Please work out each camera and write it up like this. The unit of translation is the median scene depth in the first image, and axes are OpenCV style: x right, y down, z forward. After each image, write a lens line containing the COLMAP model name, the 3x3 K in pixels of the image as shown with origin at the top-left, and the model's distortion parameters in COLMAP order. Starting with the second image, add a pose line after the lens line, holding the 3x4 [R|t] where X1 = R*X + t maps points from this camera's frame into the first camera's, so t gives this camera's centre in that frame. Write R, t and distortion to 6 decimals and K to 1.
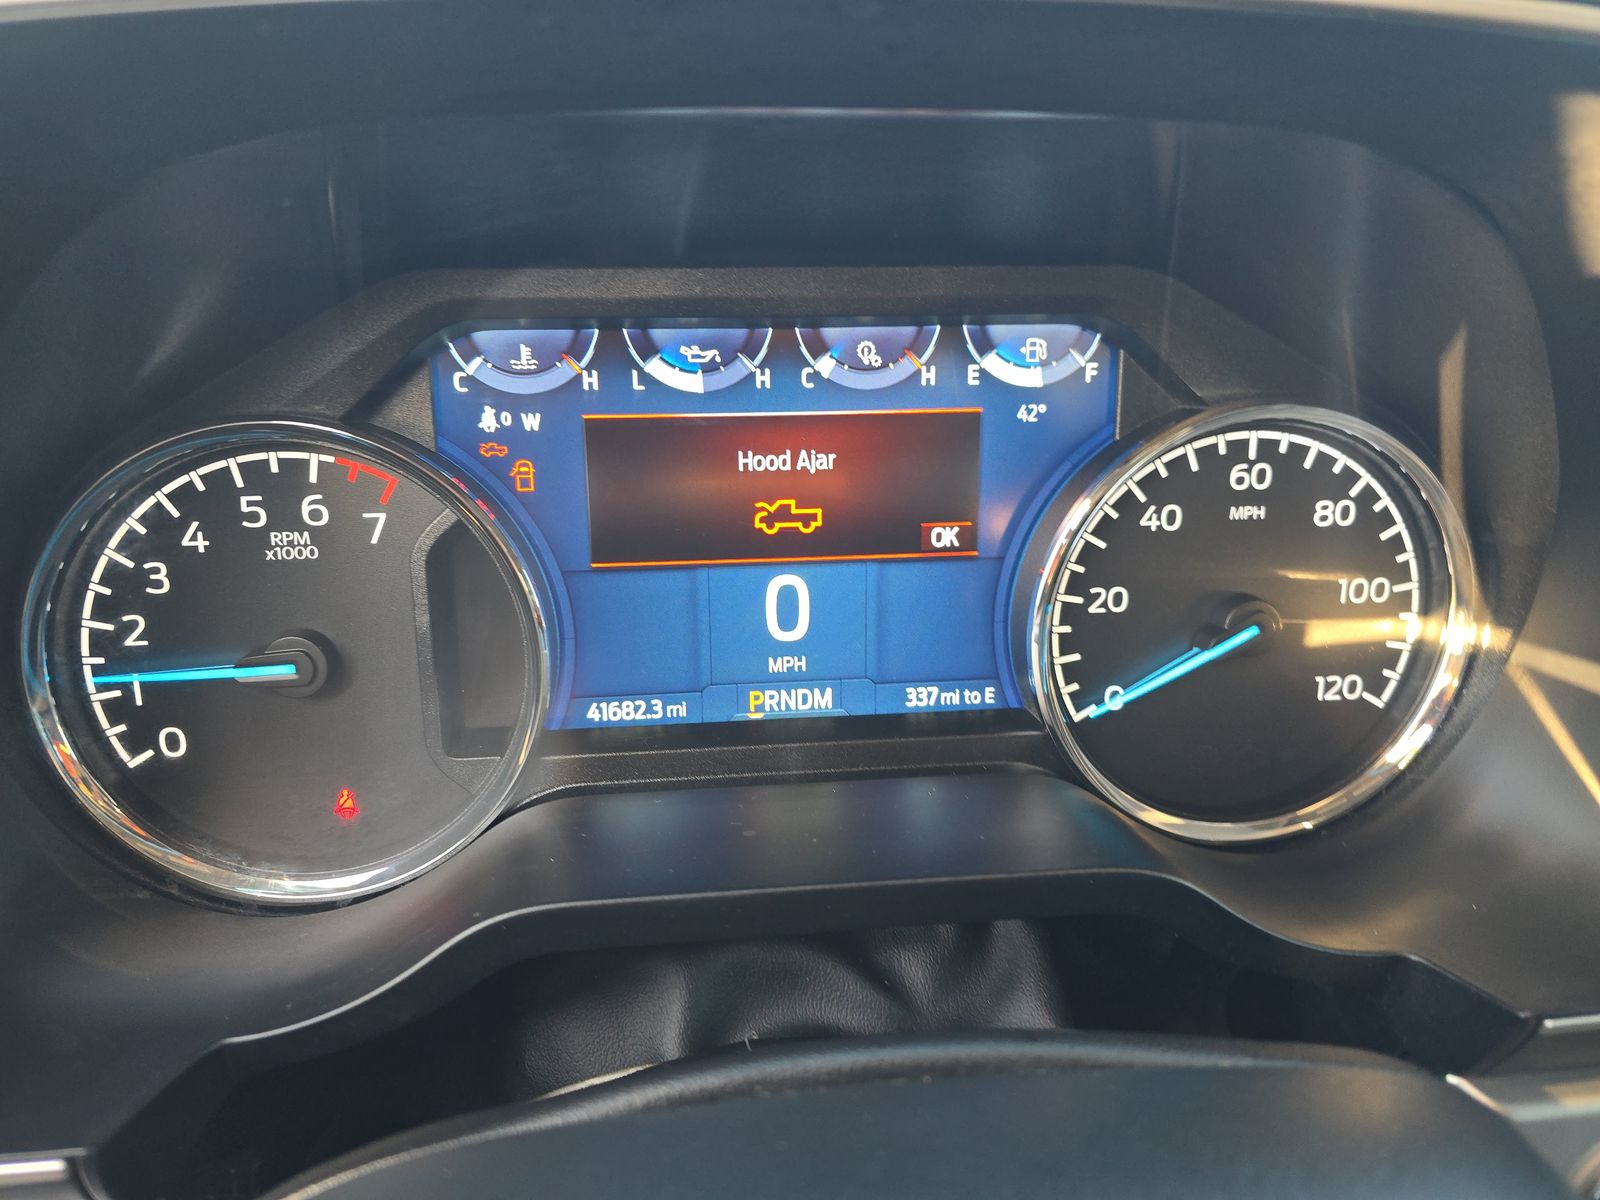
lens RADIAL K [[1045.8, 0, 800.0], [0, 1045.8, 600.0], [0, 0, 1]] dist [0.041893, -0.000485]
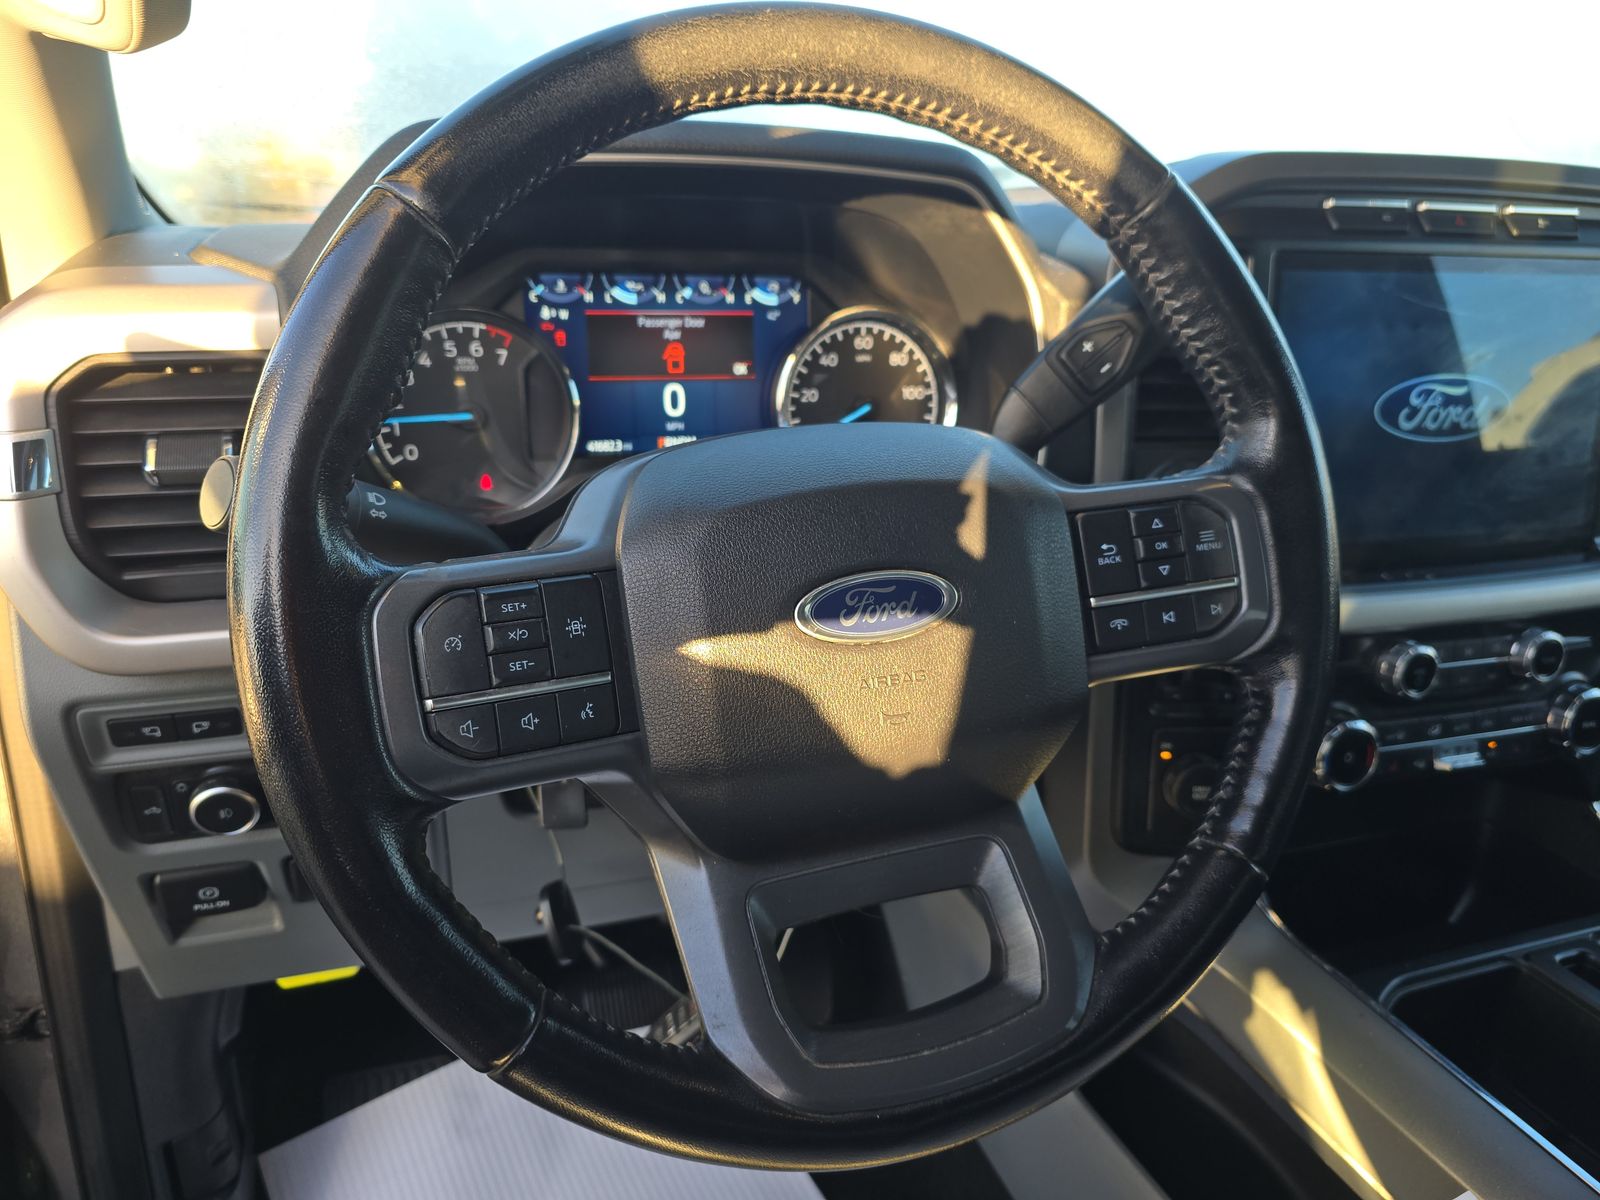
lens RADIAL K [[1089.9, 0, 800.0], [0, 1089.9, 600.0], [0, 0, 1]] dist [0.149539, -0.137002]
pose [[0.977492, -0.047539, 0.205546, -0.269150], [0.049620, 0.998756, -0.004980, 0.490349], [-0.205054, 0.015067, 0.978635, -1.469162]]
